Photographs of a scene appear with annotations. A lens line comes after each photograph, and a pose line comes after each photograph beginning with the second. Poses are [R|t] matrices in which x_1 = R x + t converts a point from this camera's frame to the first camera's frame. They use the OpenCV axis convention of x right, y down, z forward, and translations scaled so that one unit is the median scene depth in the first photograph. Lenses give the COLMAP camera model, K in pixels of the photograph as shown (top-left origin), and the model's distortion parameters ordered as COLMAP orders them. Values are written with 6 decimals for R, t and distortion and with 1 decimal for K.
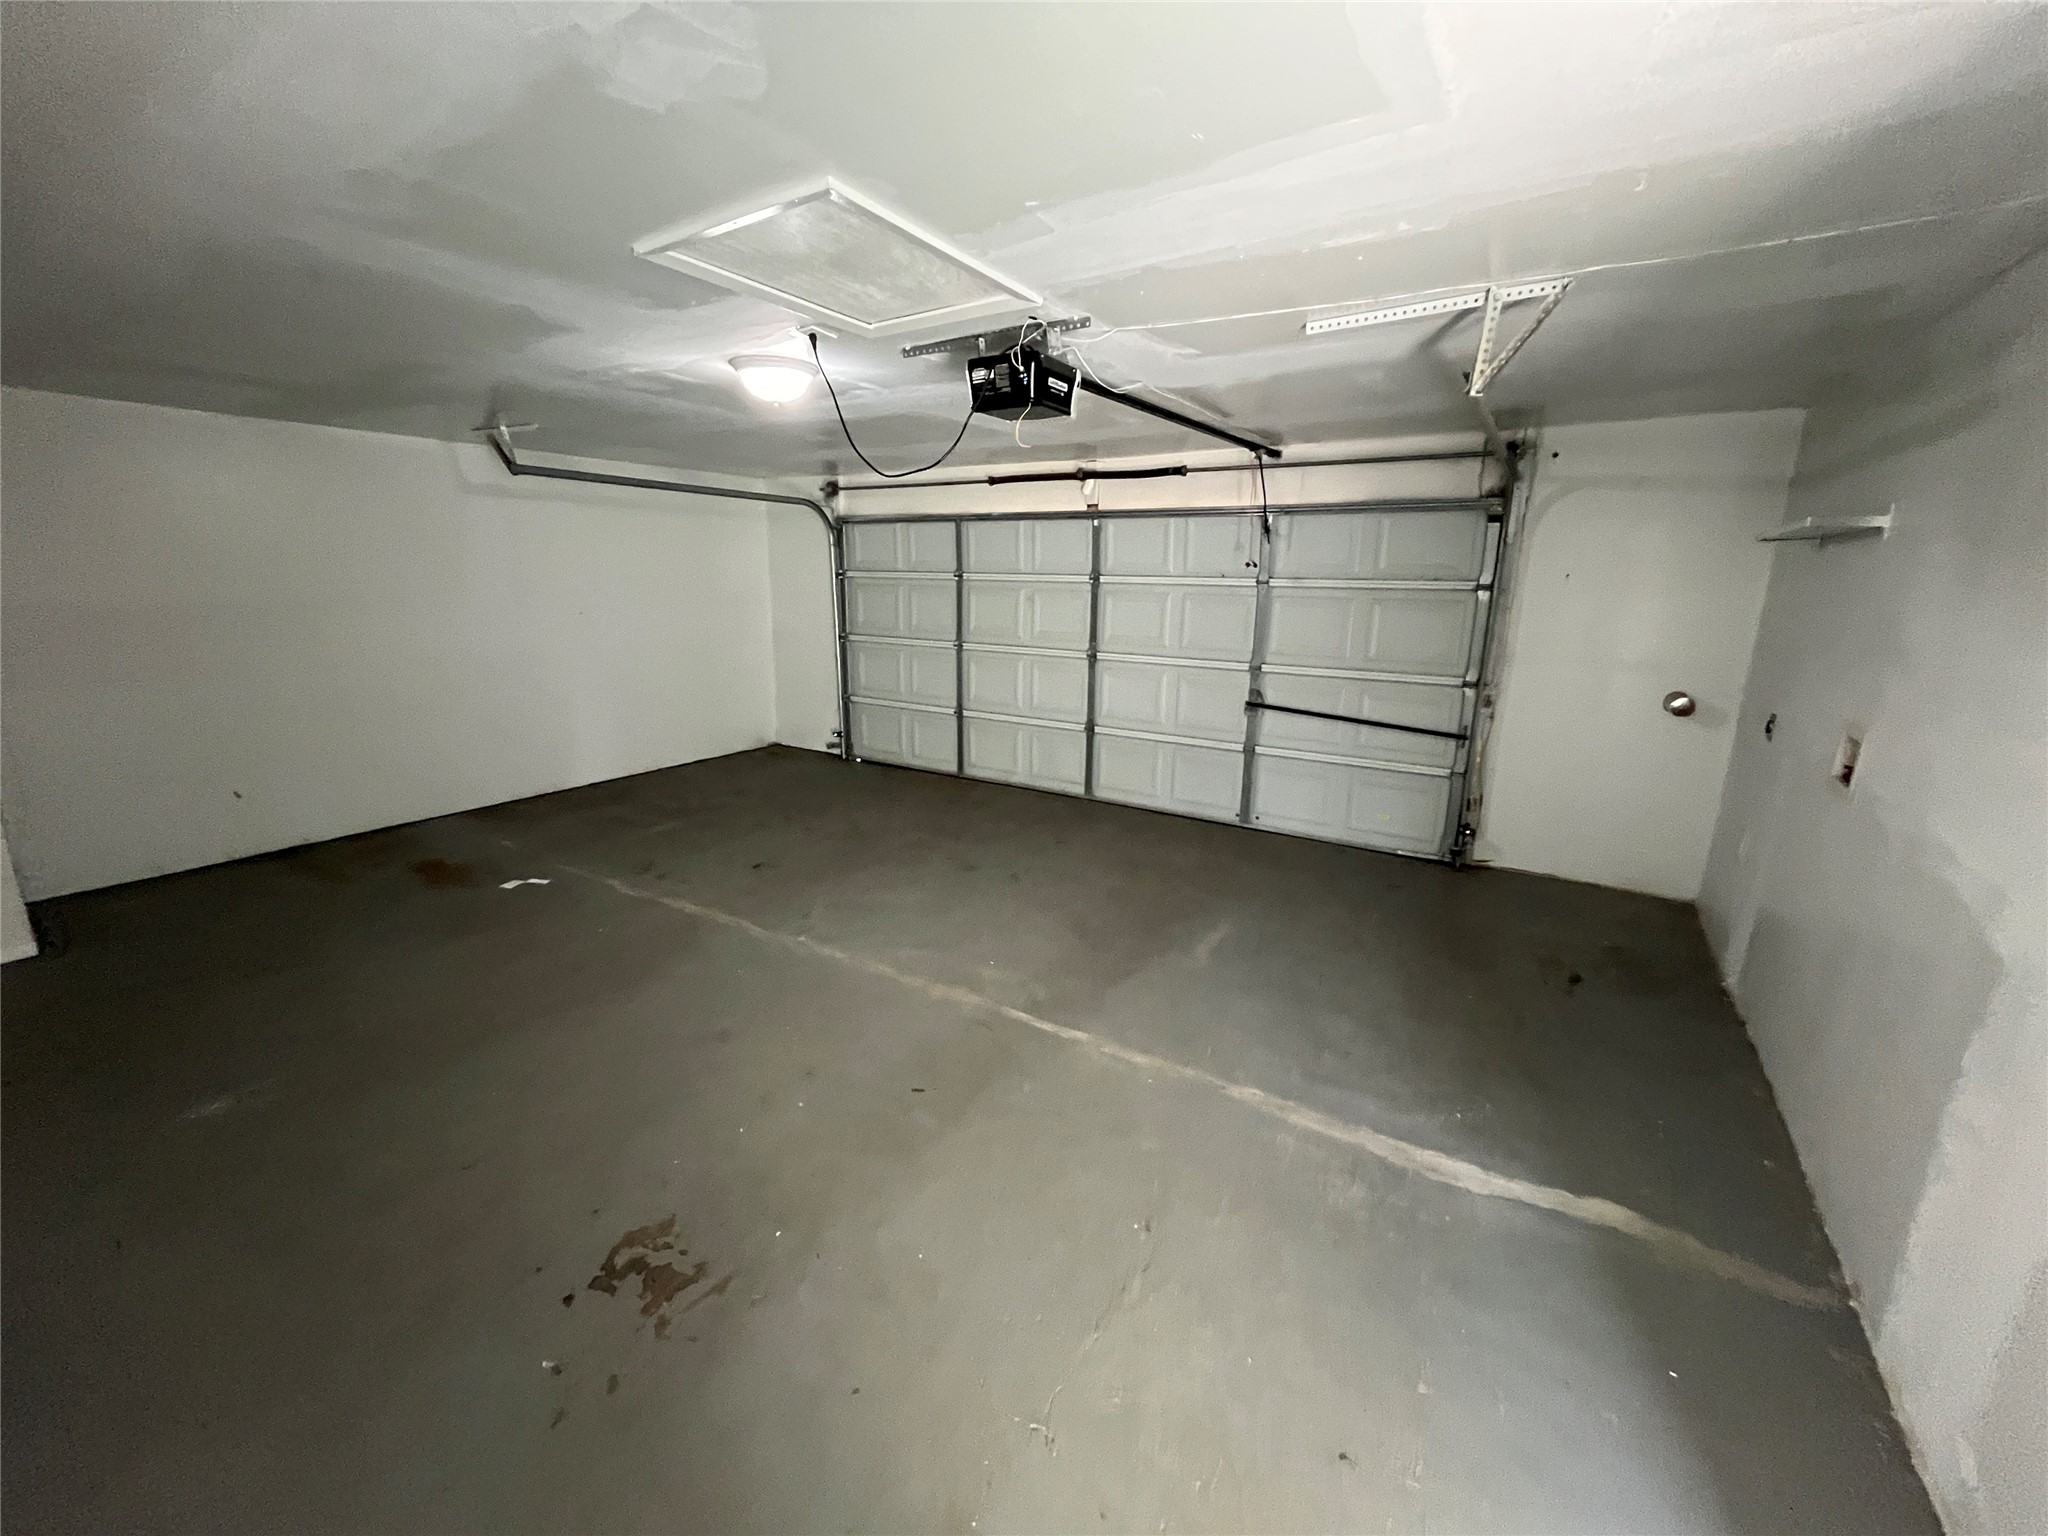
lens RADIAL K [[825.6, 0, 1024.0], [0, 825.6, 768.0], [0, 0, 1]] dist [-0.002095, -0.000455]
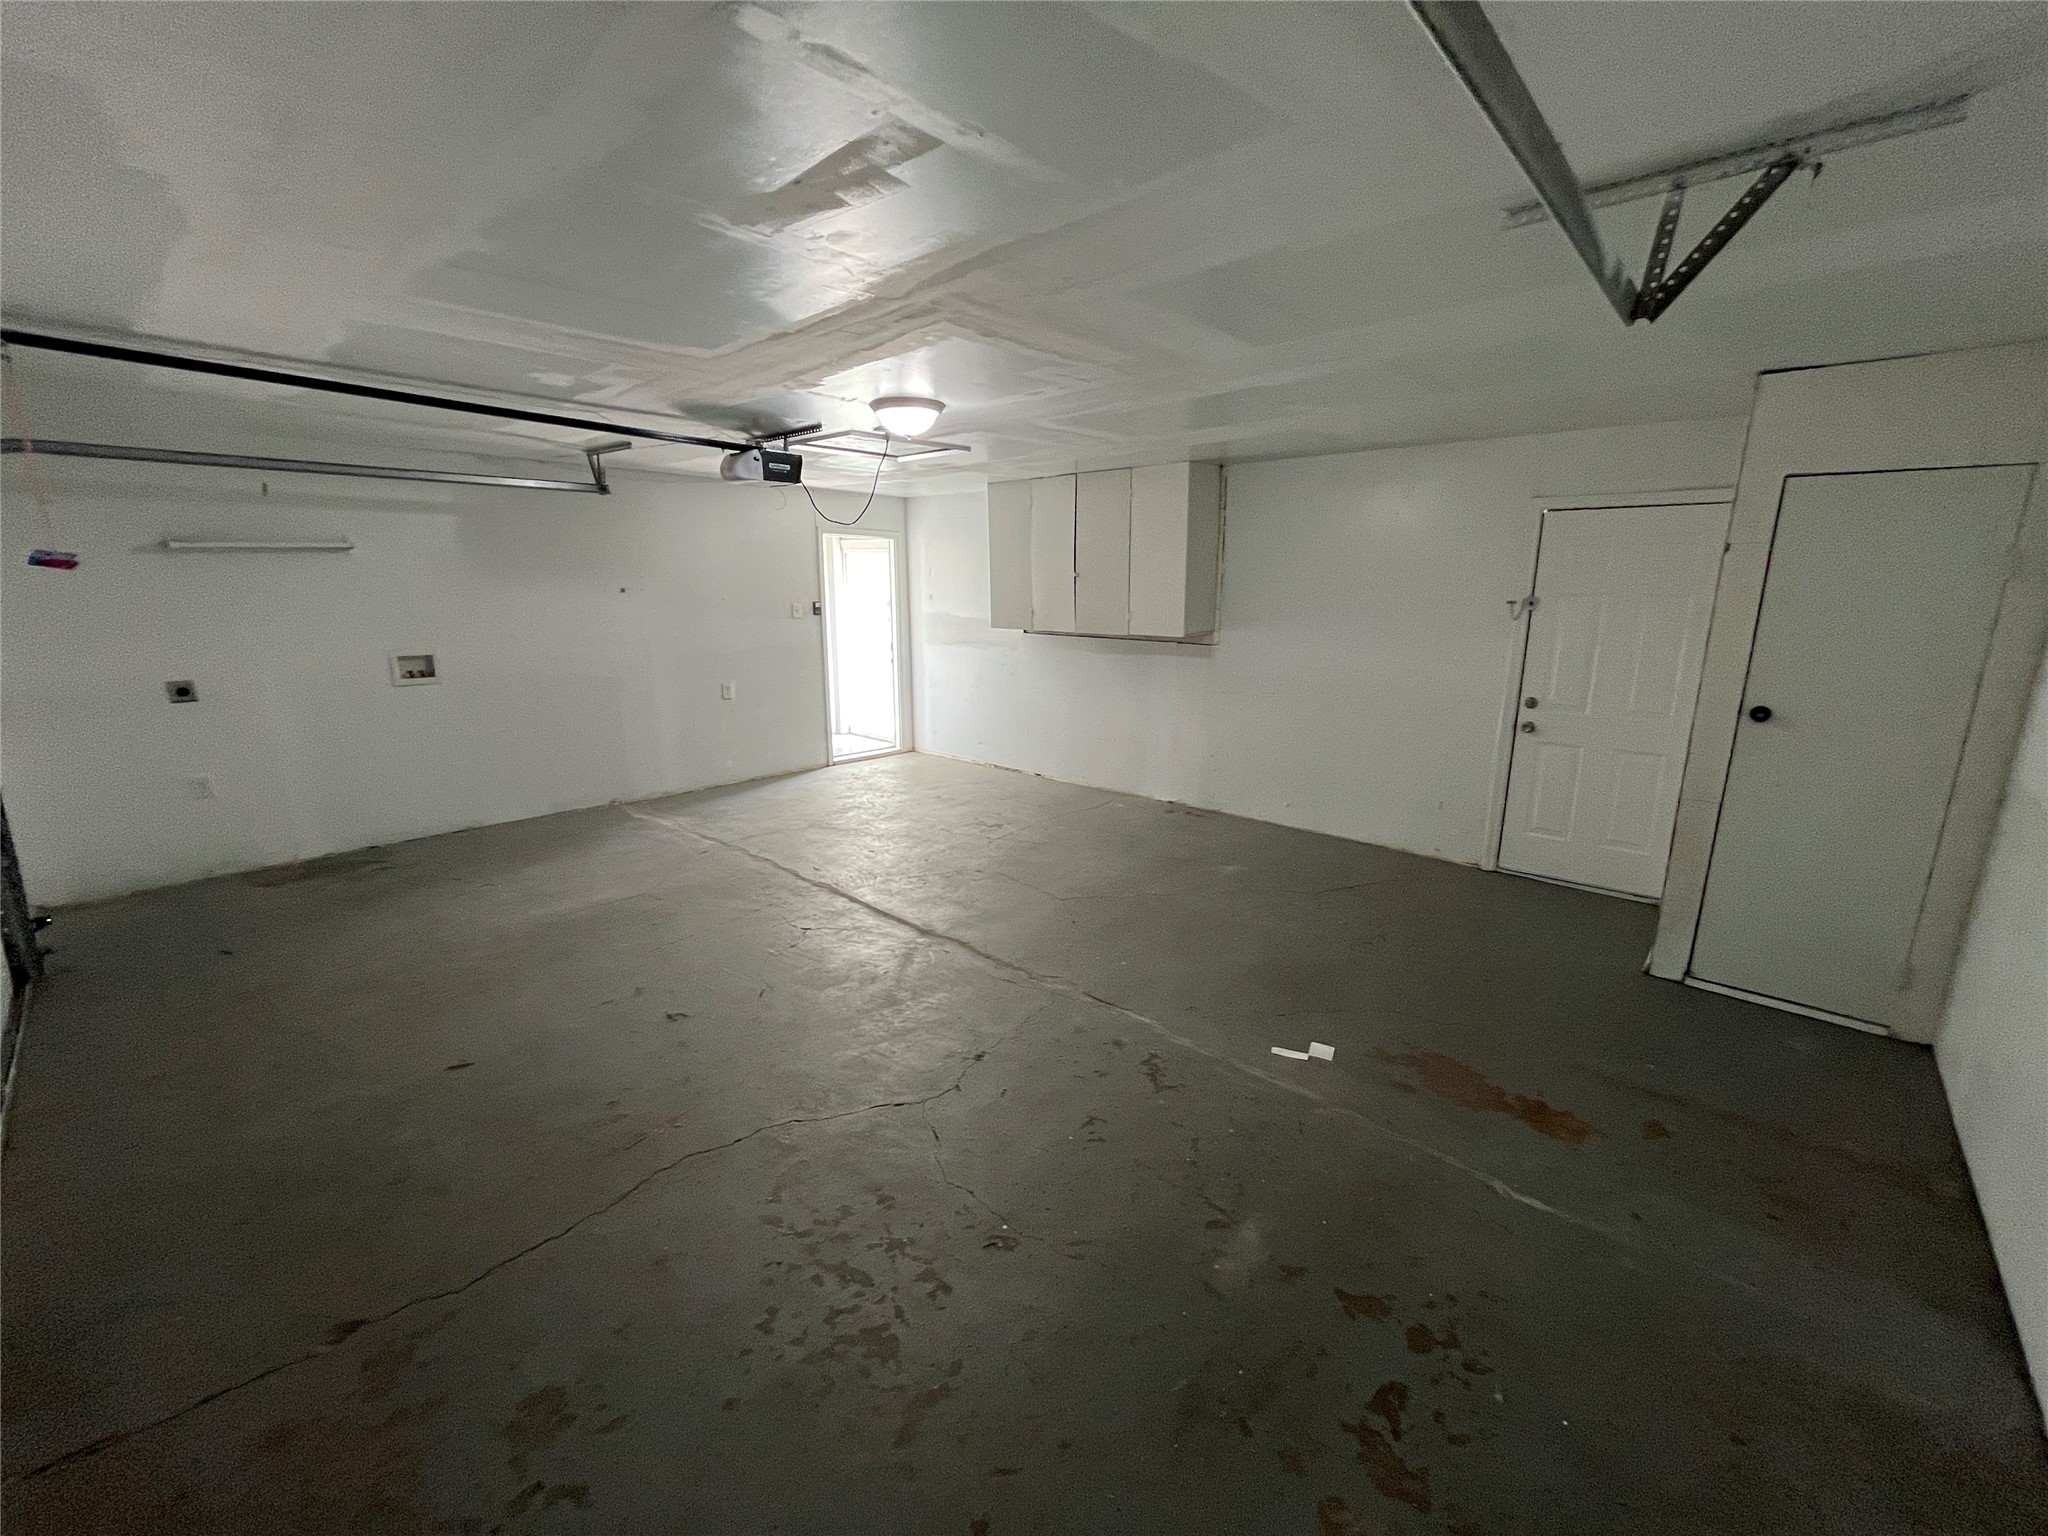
lens RADIAL K [[825.6, 0, 1024.0], [0, 825.6, 768.0], [0, 0, 1]] dist [-0.002095, -0.000455]
pose [[-0.984715, -0.061094, 0.163107, -0.804907], [0.019110, 0.892912, 0.449826, -0.663209], [-0.173122, 0.446067, -0.878096, 2.634015]]
